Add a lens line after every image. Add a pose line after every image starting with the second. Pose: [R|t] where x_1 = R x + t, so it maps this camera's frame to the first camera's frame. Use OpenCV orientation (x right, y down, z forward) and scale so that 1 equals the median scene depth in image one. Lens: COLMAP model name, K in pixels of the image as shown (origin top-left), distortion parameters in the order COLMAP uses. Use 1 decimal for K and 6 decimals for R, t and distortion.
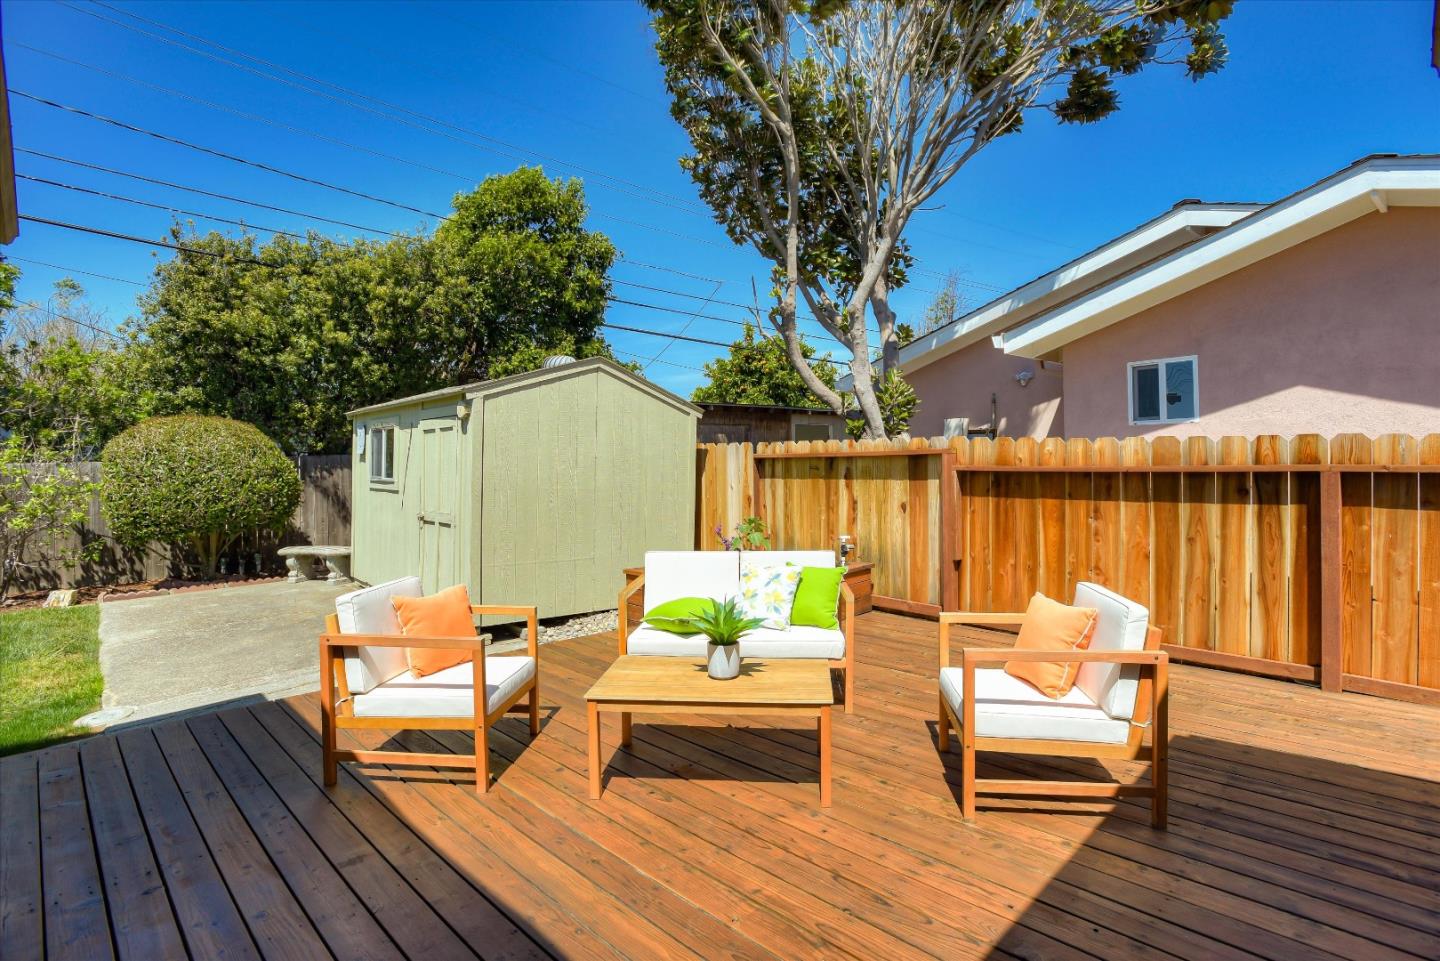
lens RADIAL K [[704.0, 0, 718.0], [0, 704.0, 454.7], [0, 0, 1]] dist [-0.057412, 0.018791]
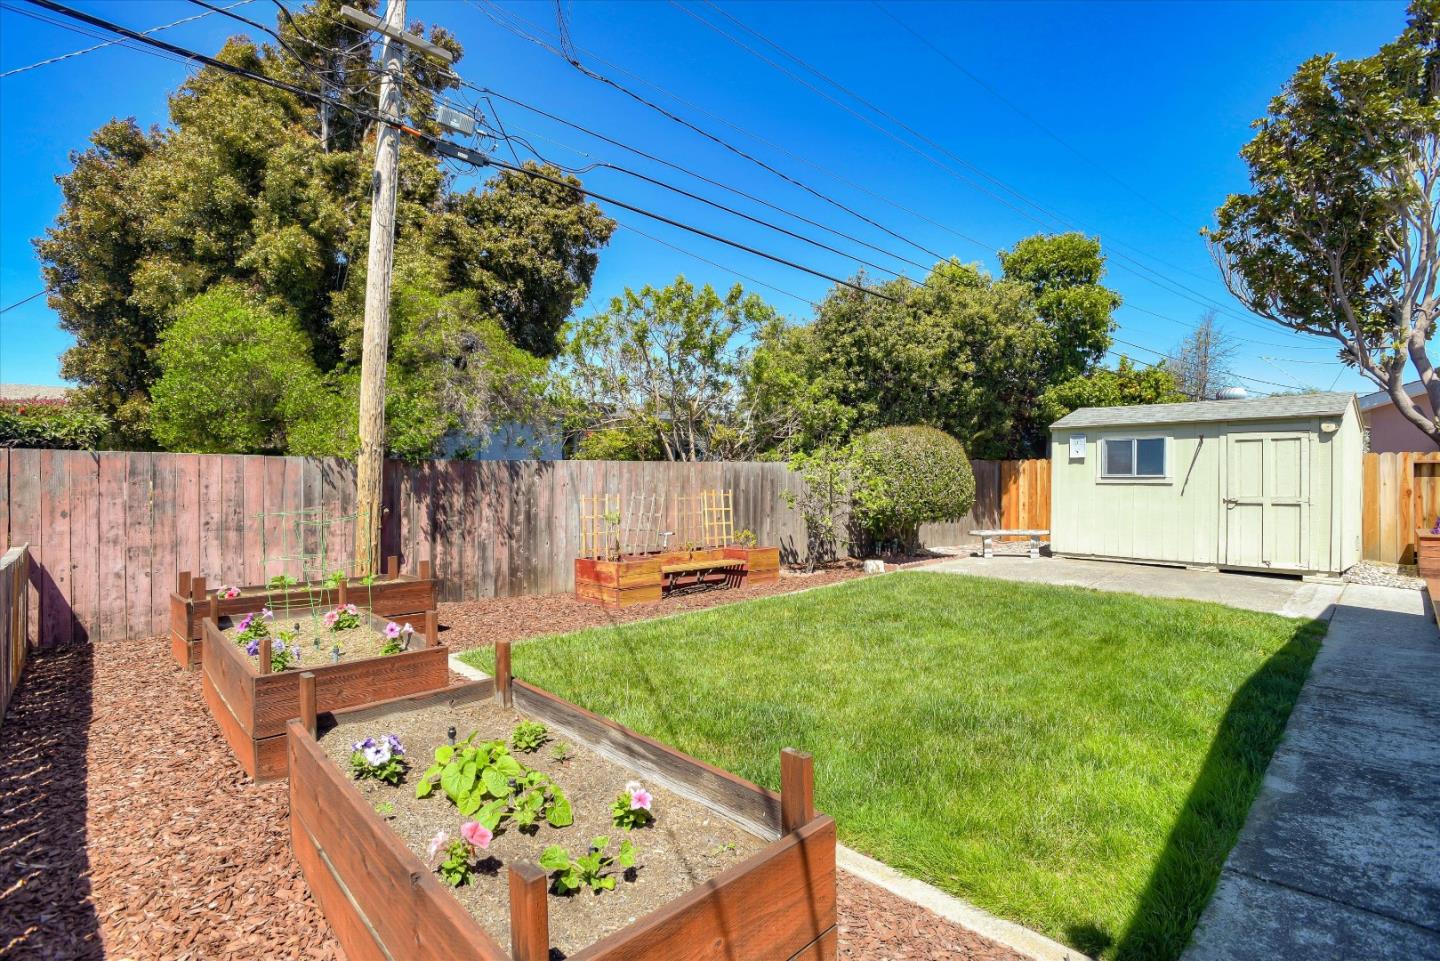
lens RADIAL K [[687.5, 0, 718.9], [0, 687.5, 487.7], [0, 0, 1]] dist [-0.016606, 0.000213]
pose [[0.999610, 0.008108, 0.026716, -1.291224], [-0.008585, 0.999805, 0.017797, 0.040497], [-0.026566, -0.018019, 0.999485, -0.296066]]
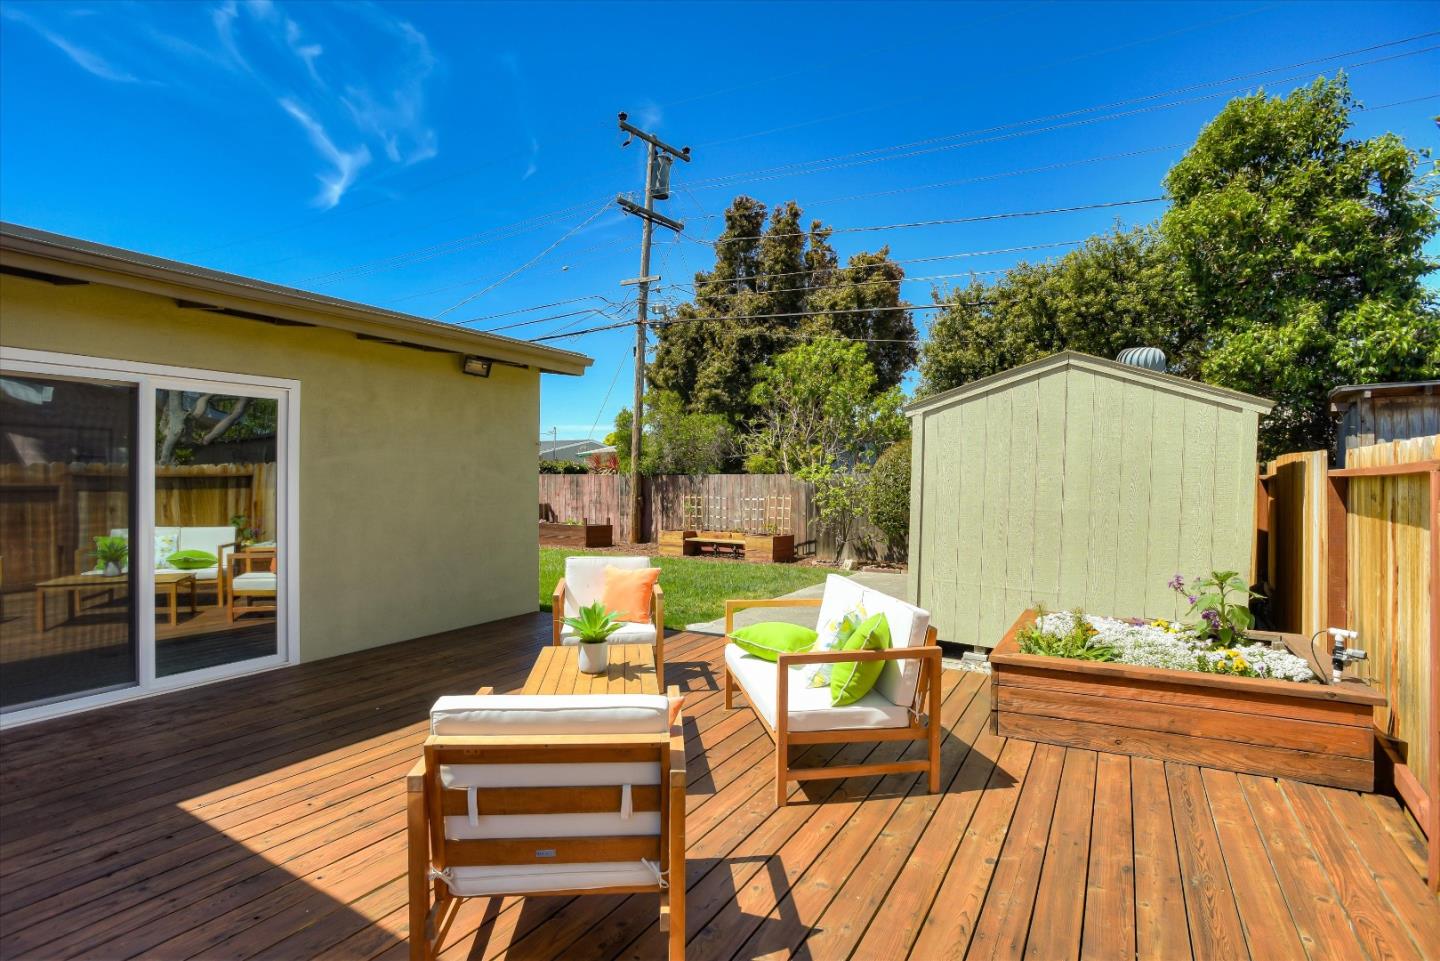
lens RADIAL K [[687.5, 0, 727.6], [0, 687.5, 475.3], [0, 0, 1]] dist [-0.016606, 0.000213]
pose [[0.276976, 0.009986, -0.960825, 0.423422], [0.005123, 0.999916, 0.011869, -0.005165], [0.960863, -0.008209, 0.276902, 0.337161]]
